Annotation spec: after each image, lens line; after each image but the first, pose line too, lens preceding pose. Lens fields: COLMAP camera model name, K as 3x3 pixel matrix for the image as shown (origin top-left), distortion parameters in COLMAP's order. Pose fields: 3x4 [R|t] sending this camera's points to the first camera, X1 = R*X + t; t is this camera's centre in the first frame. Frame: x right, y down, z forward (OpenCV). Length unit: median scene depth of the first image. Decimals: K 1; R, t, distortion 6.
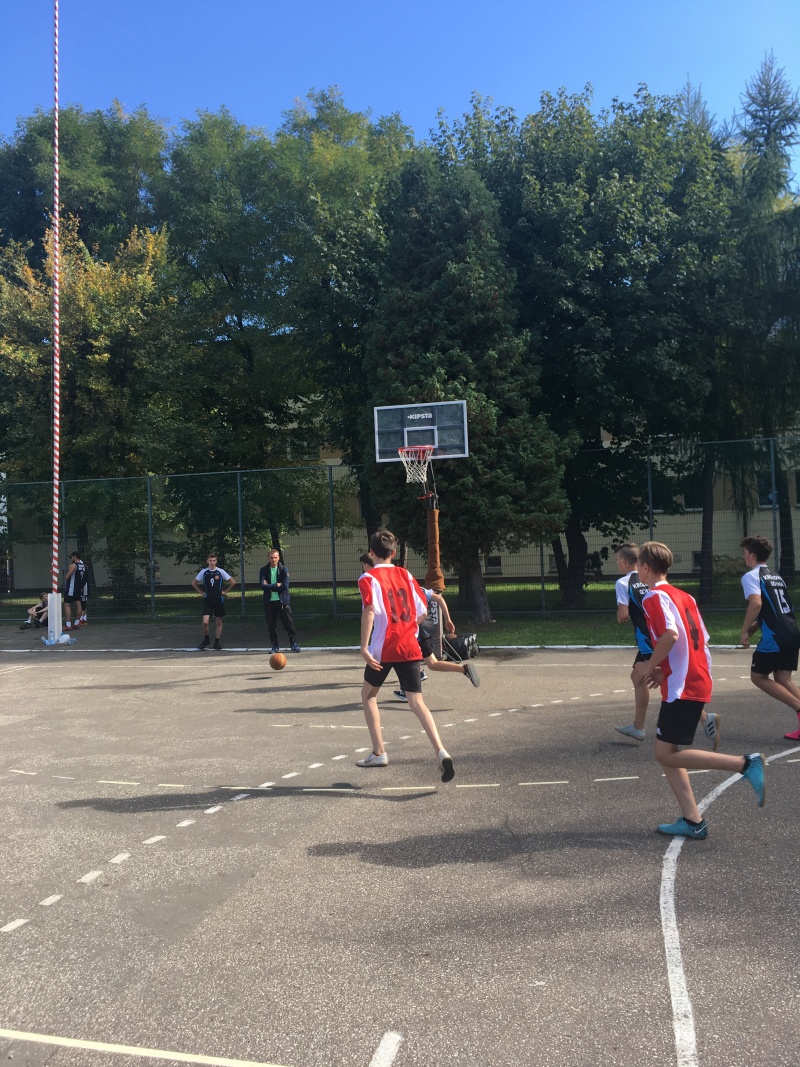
lens RADIAL K [[899.0, 0, 400.0], [0, 899.0, 533.5], [0, 0, 1]] dist [0.052480, -0.076311]
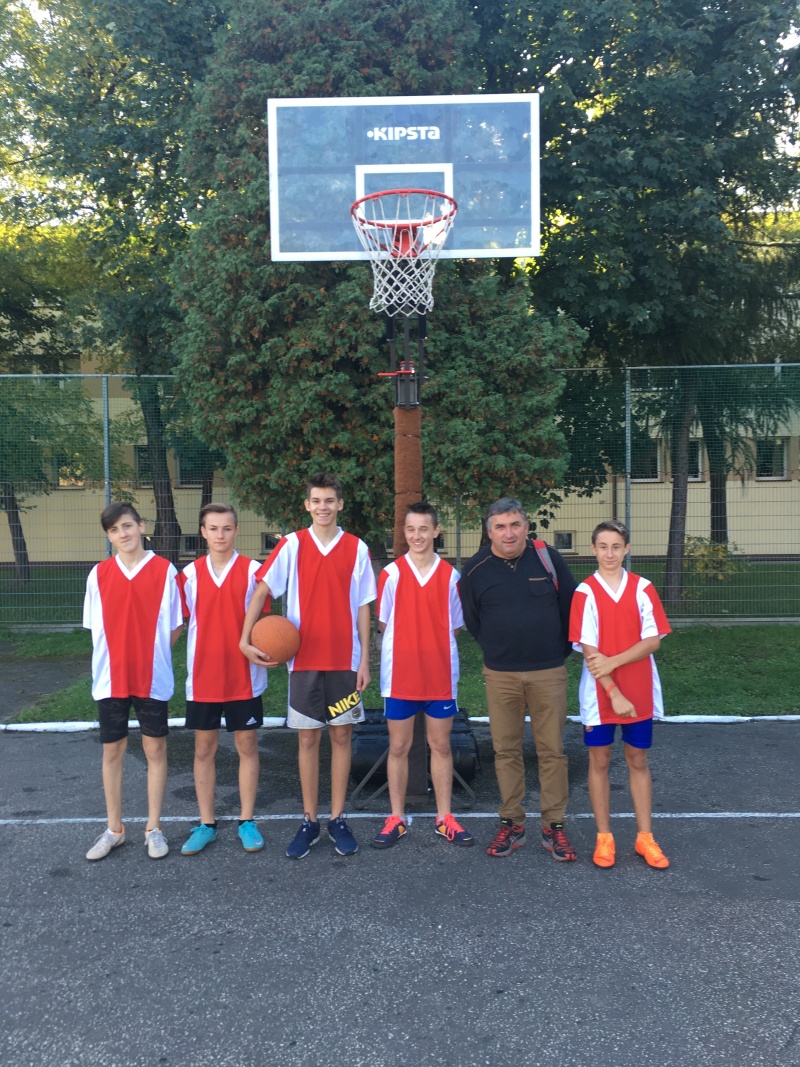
lens RADIAL K [[893.7, 0, 402.8], [0, 893.7, 539.0], [0, 0, 1]] dist [0.079523, -0.104475]
pose [[0.968590, 0.016952, 0.248085, -0.047036], [-0.025648, 0.999163, 0.031863, 0.011967], [-0.247337, -0.037225, 0.968214, 0.488559]]
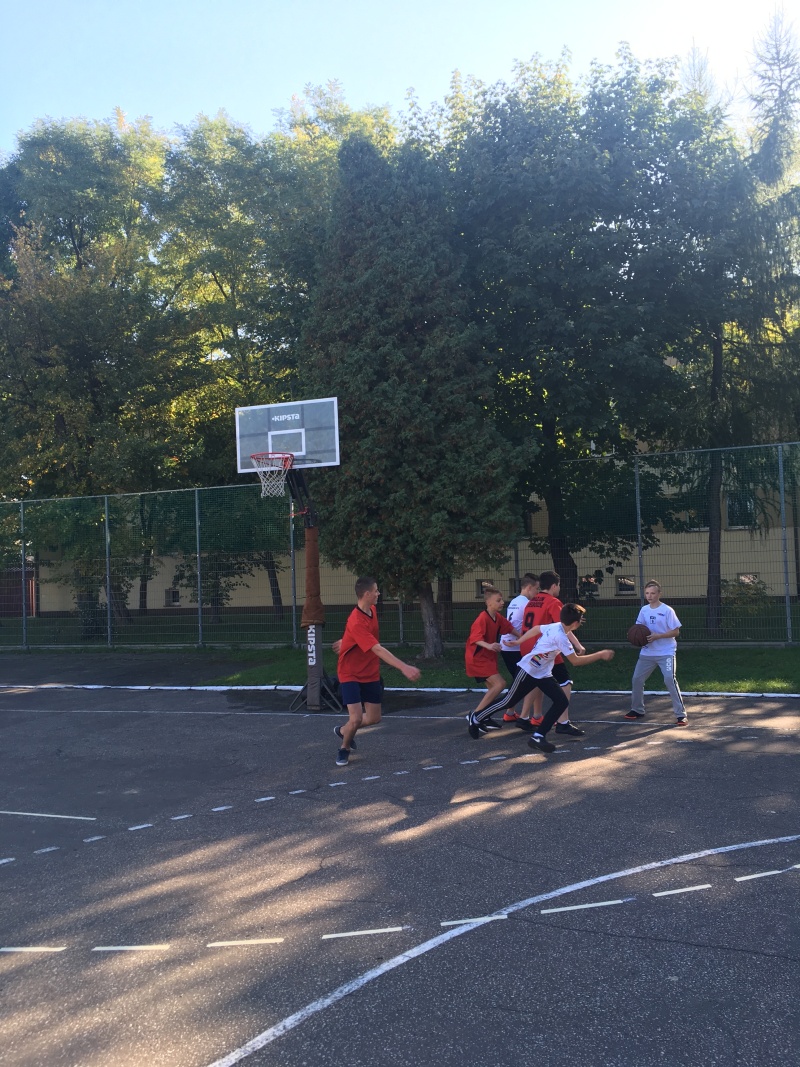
lens RADIAL K [[893.7, 0, 402.8], [0, 893.7, 539.0], [0, 0, 1]] dist [0.079523, -0.104475]
pose [[0.996042, -0.004745, -0.088755, 0.152834], [0.003342, 0.999867, -0.015949, -0.002651], [0.088819, 0.015589, 0.995926, 0.133958]]
